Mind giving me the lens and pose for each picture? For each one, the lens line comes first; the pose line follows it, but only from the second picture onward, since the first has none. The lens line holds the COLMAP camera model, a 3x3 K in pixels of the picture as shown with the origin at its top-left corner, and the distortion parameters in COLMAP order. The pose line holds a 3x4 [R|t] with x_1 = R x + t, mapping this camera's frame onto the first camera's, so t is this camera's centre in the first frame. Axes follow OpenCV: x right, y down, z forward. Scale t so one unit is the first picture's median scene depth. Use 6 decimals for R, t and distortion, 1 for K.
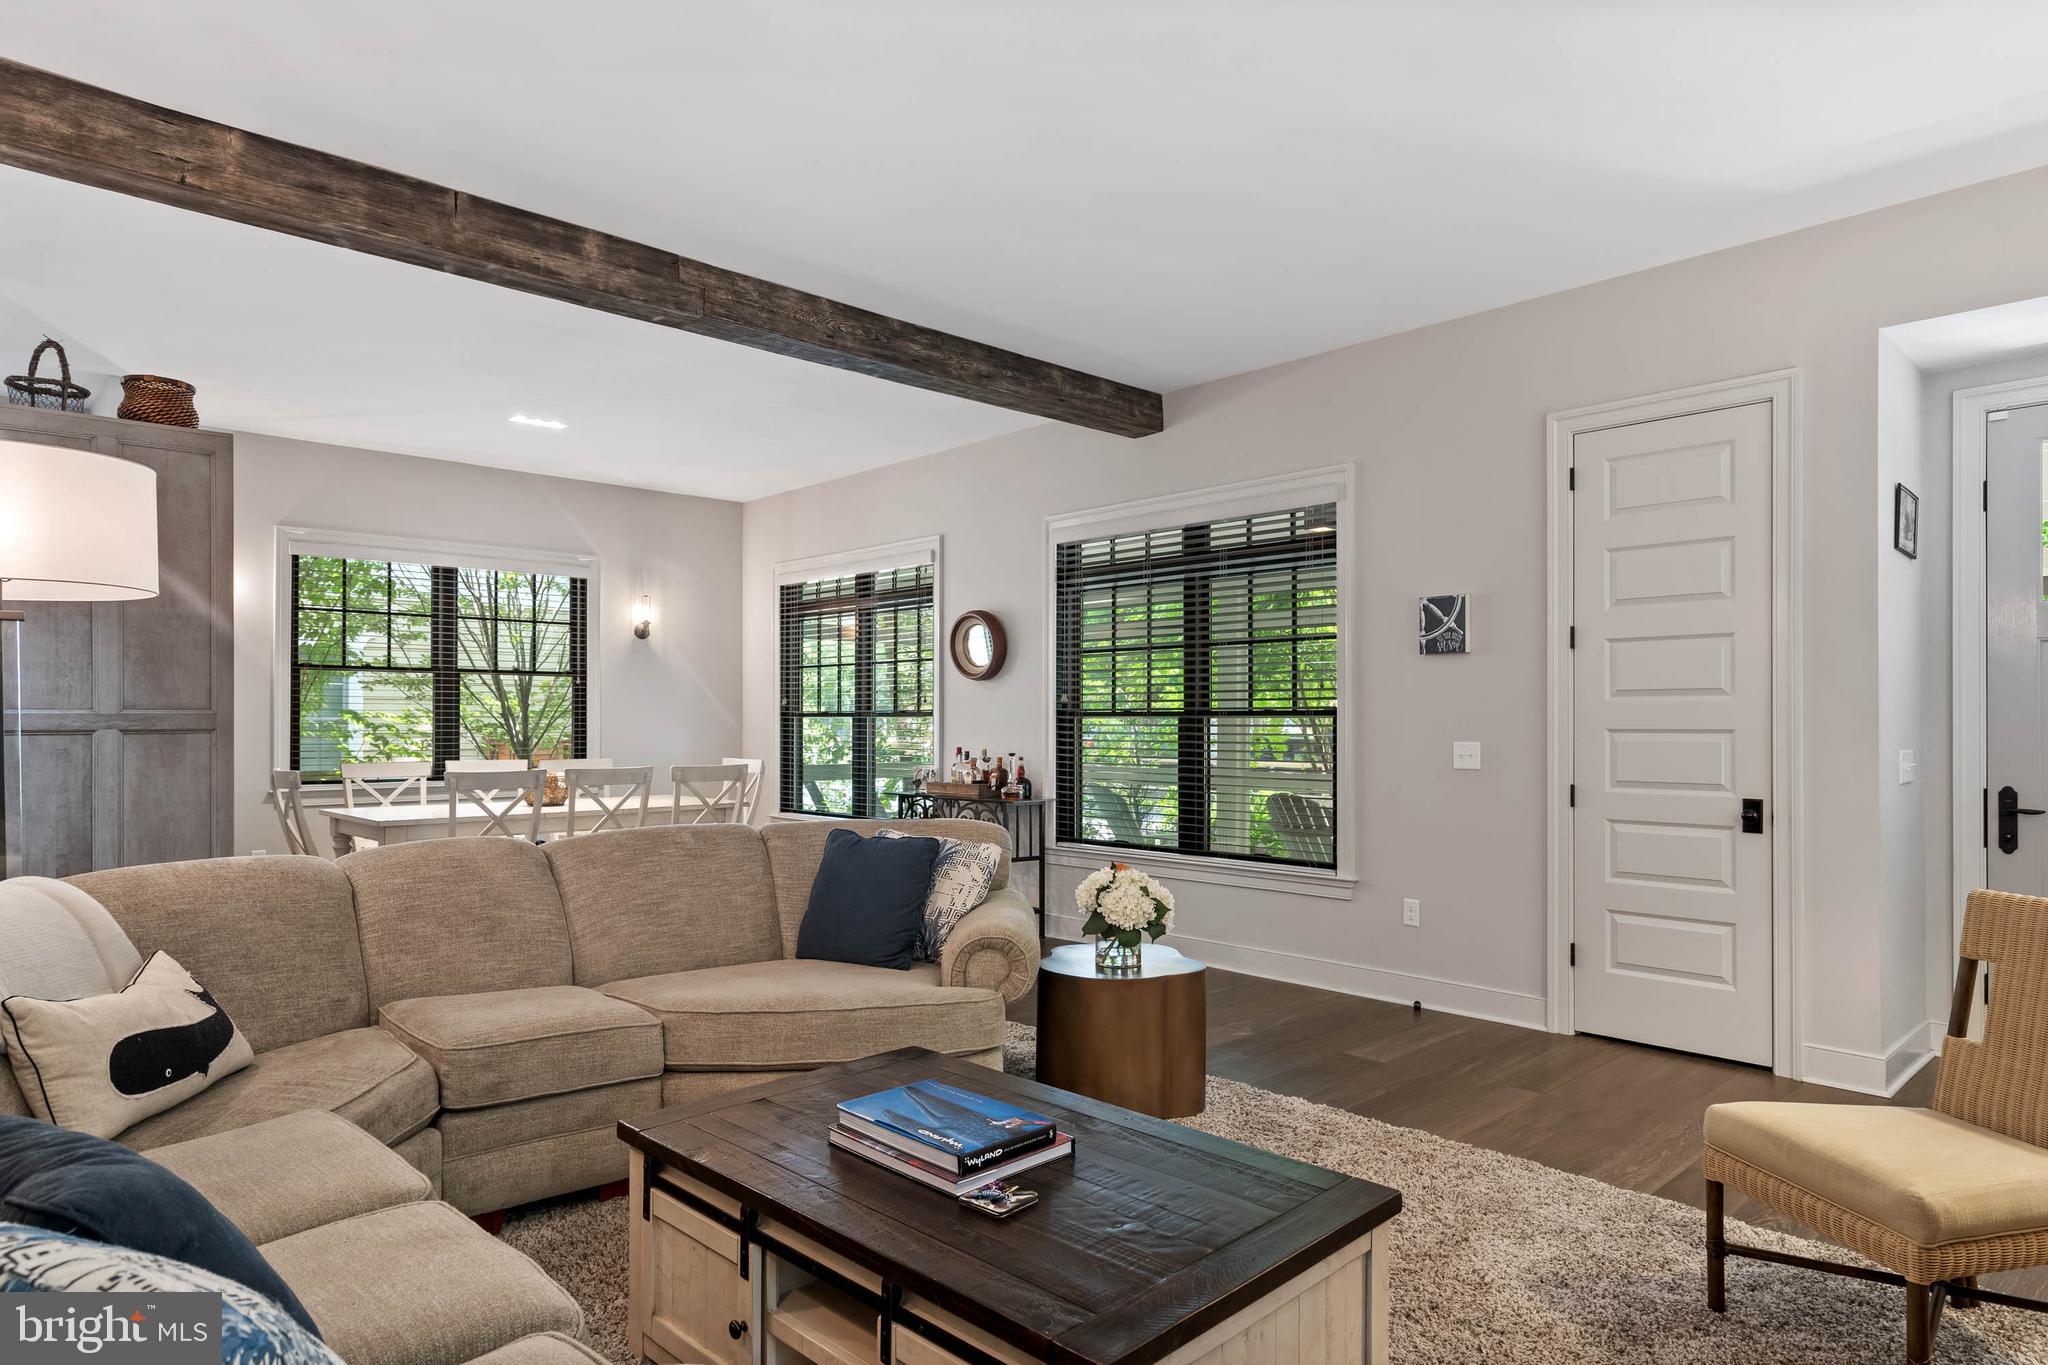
lens RADIAL K [[1188.0, 0, 1034.2], [0, 1188.0, 717.3], [0, 0, 1]] dist [-0.001264, -0.000377]
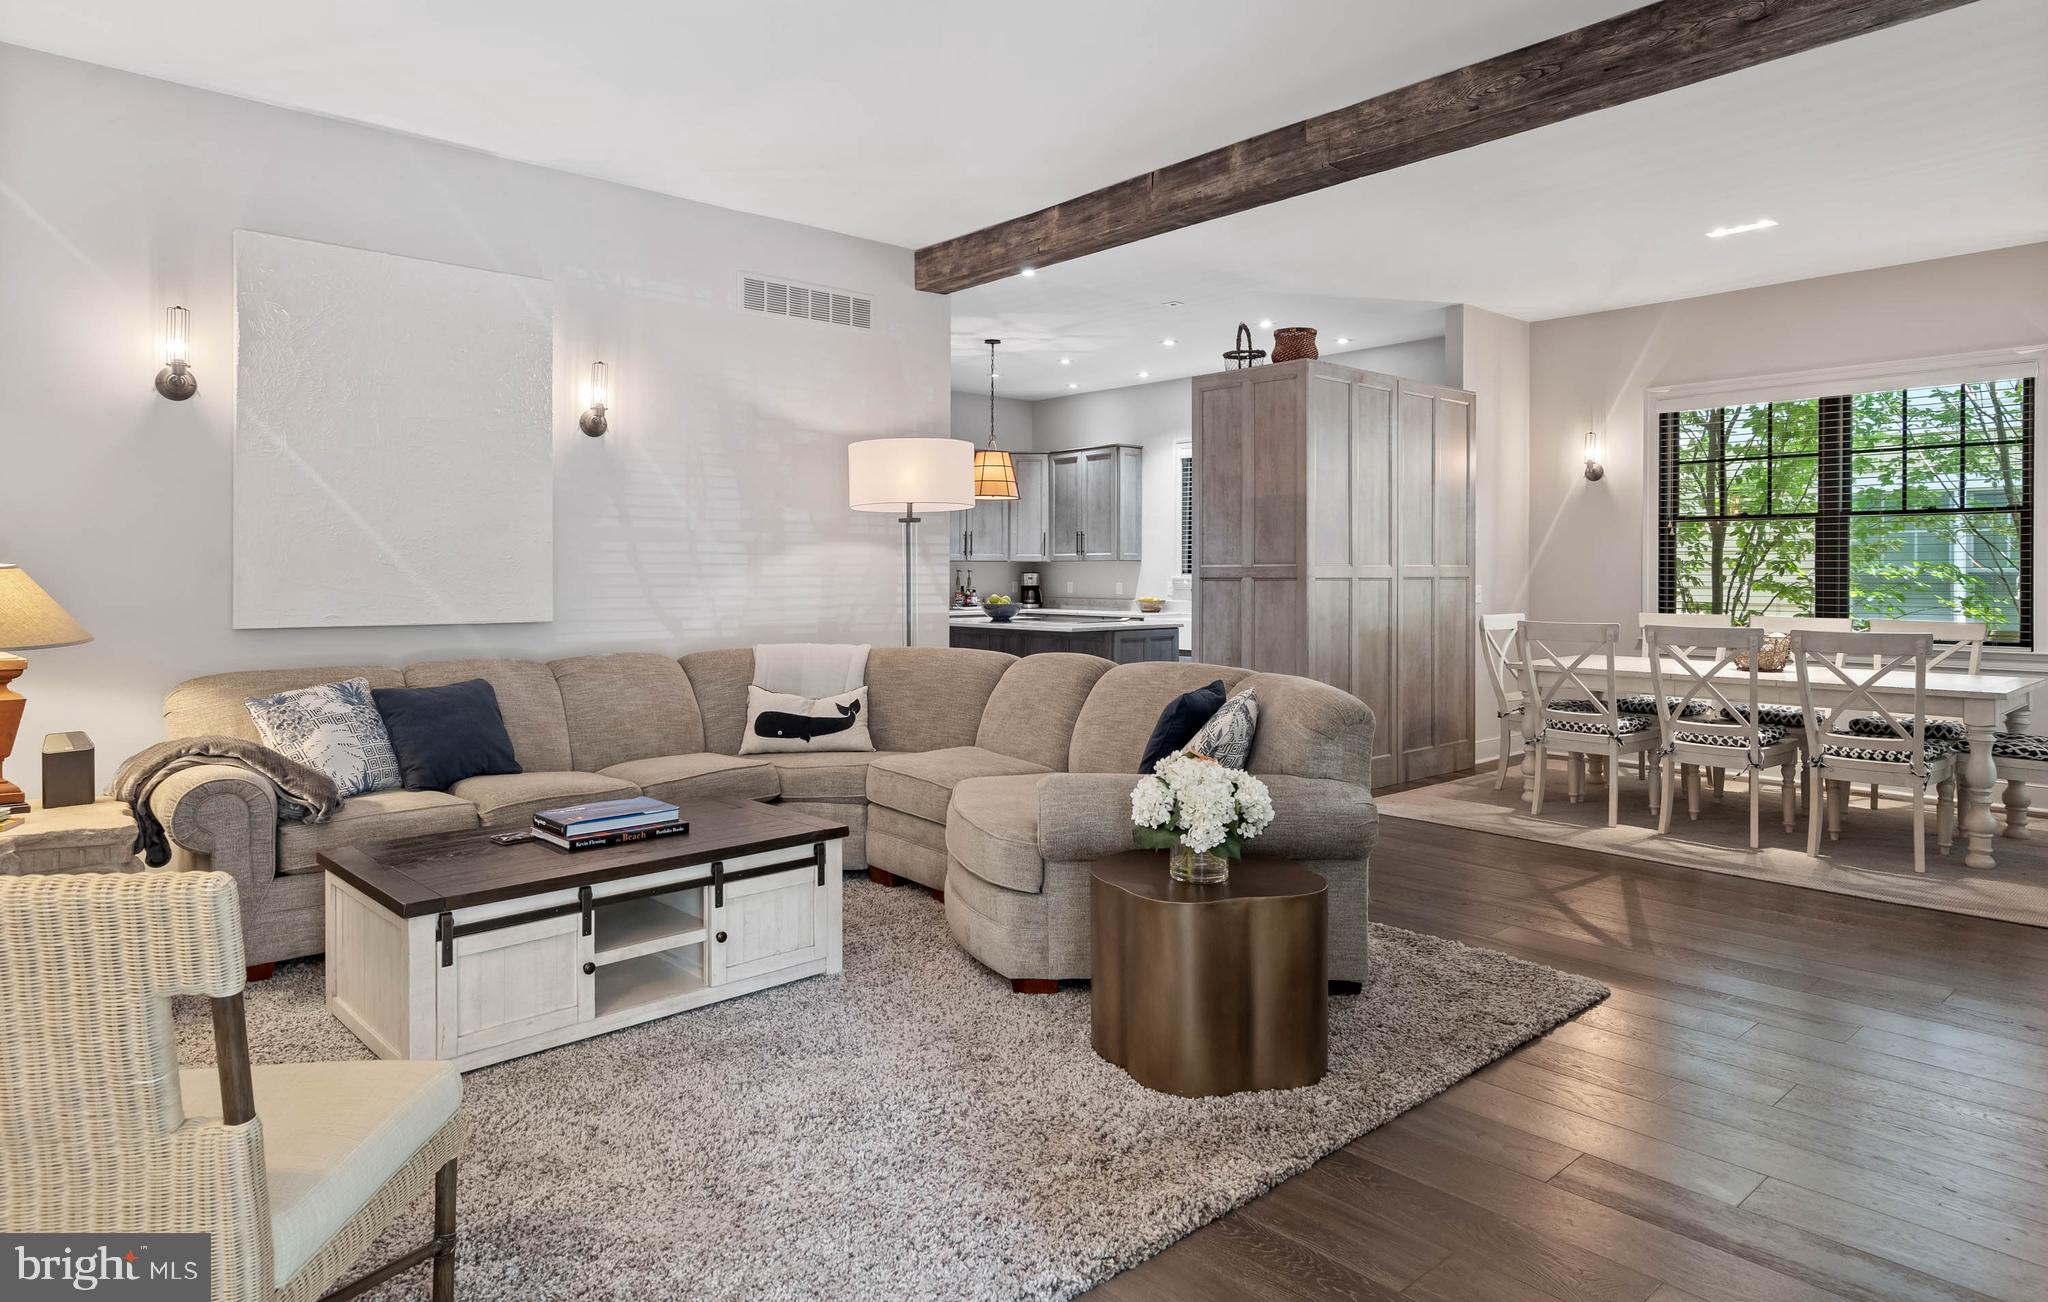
lens RADIAL K [[1194.0, 0, 1019.6], [0, 1194.0, 572.3], [0, 0, 1]] dist [0.003024, 0.000739]
pose [[-0.036167, -0.000533, -0.999346, 0.512326], [0.002047, 0.999998, -0.000607, 0.002899], [0.999344, -0.002068, -0.036165, 0.540634]]
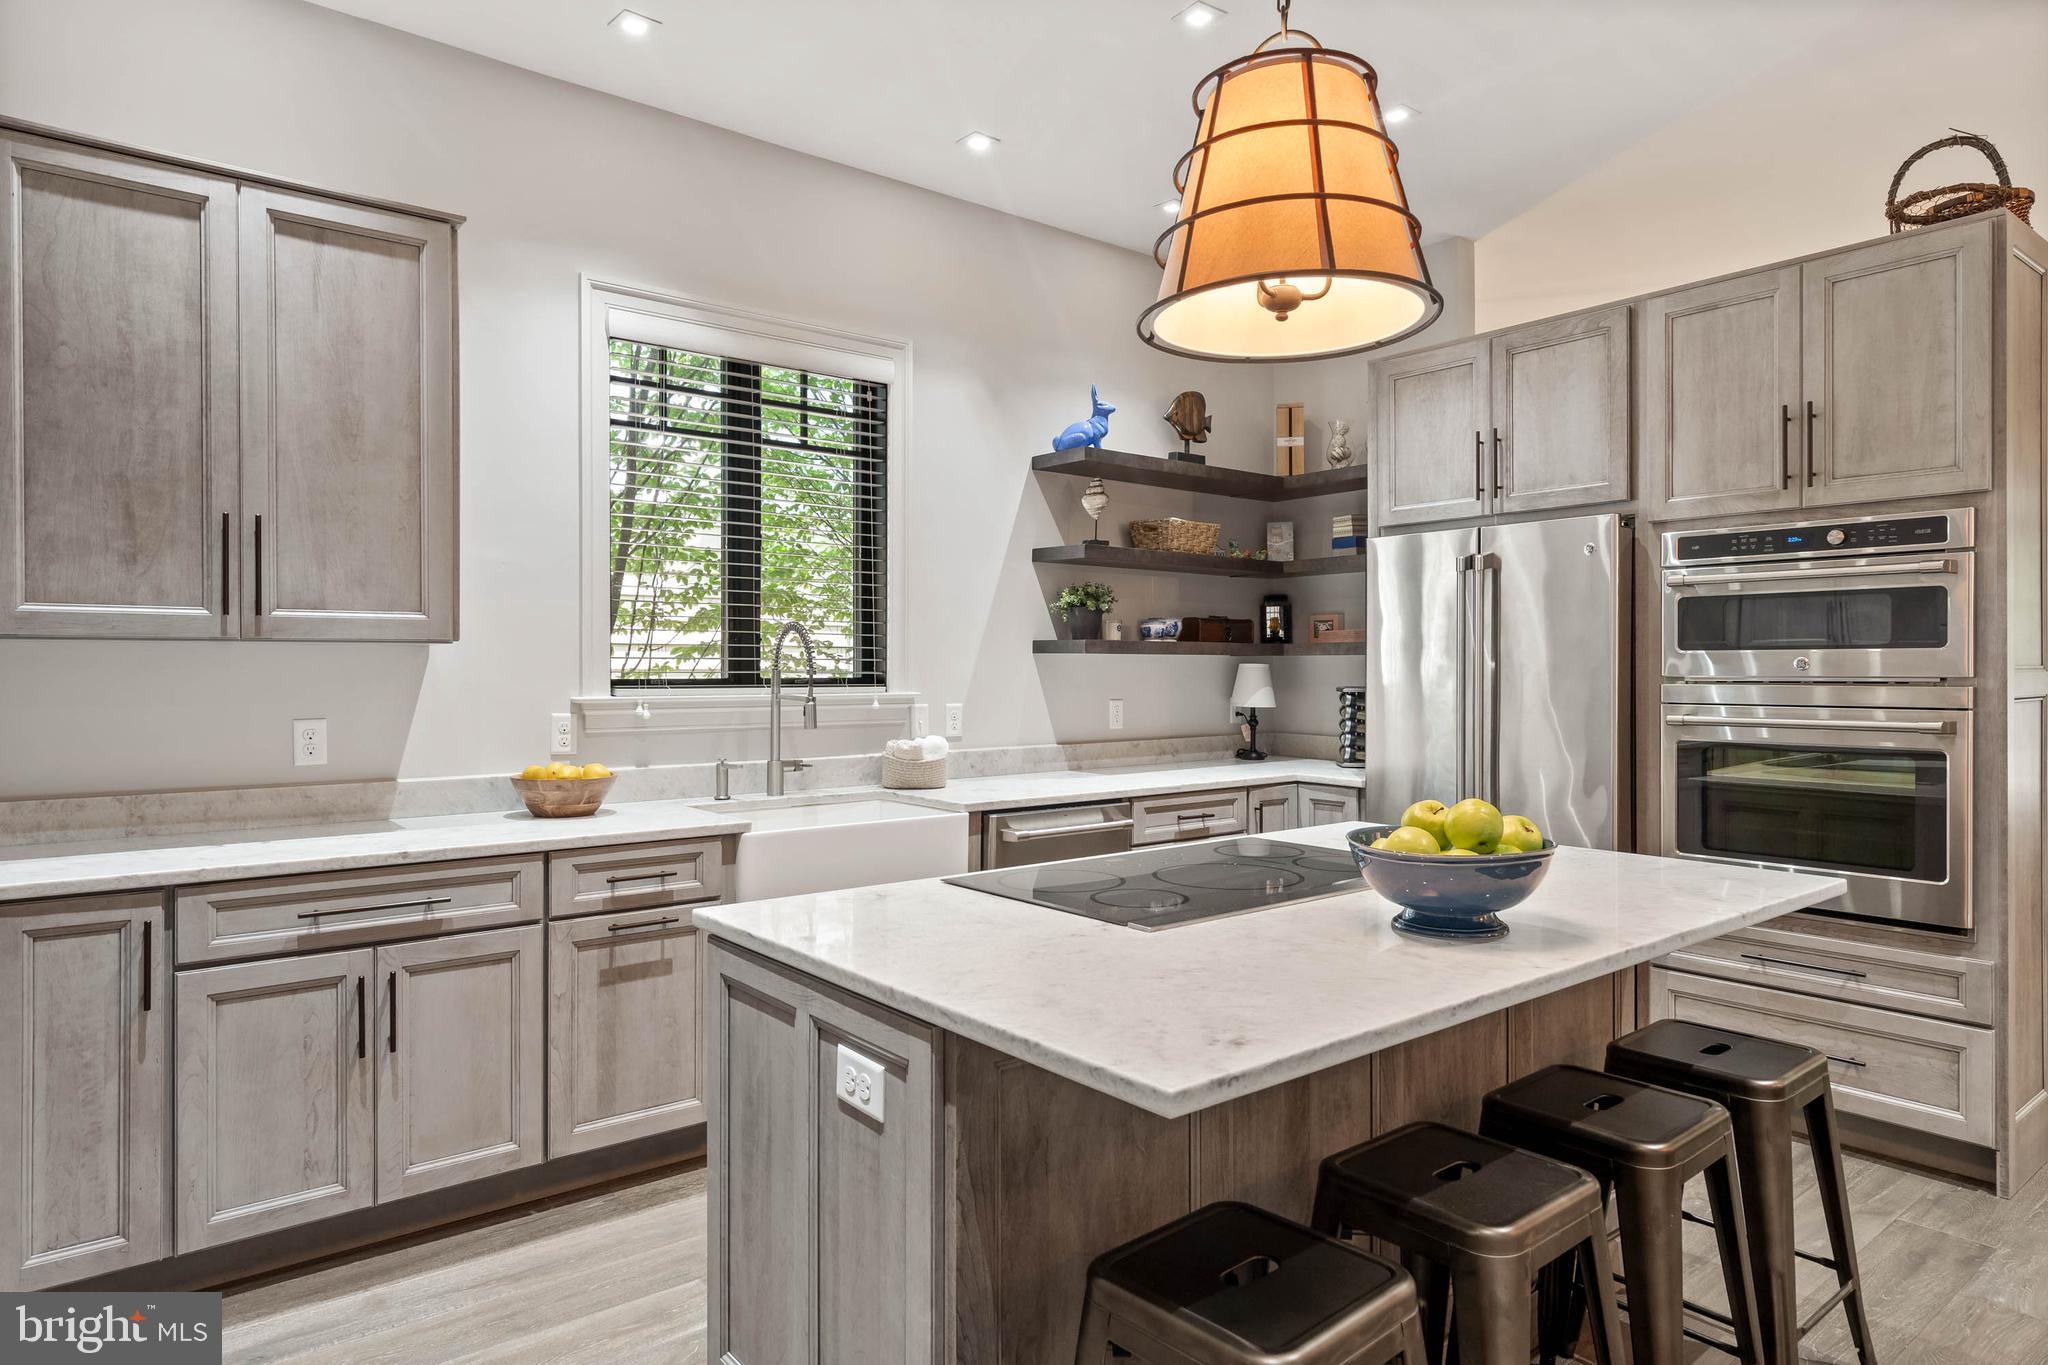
lens RADIAL K [[1196.7, 0, 1020.8], [0, 1196.7, 676.6], [0, 0, 1]] dist [0.002776, 0.001352]
pose [[0.995885, -0.001134, -0.090622, -0.924987], [0.001822, 0.999970, 0.007511, -0.004301], [0.090611, -0.007645, 0.995857, 0.172249]]
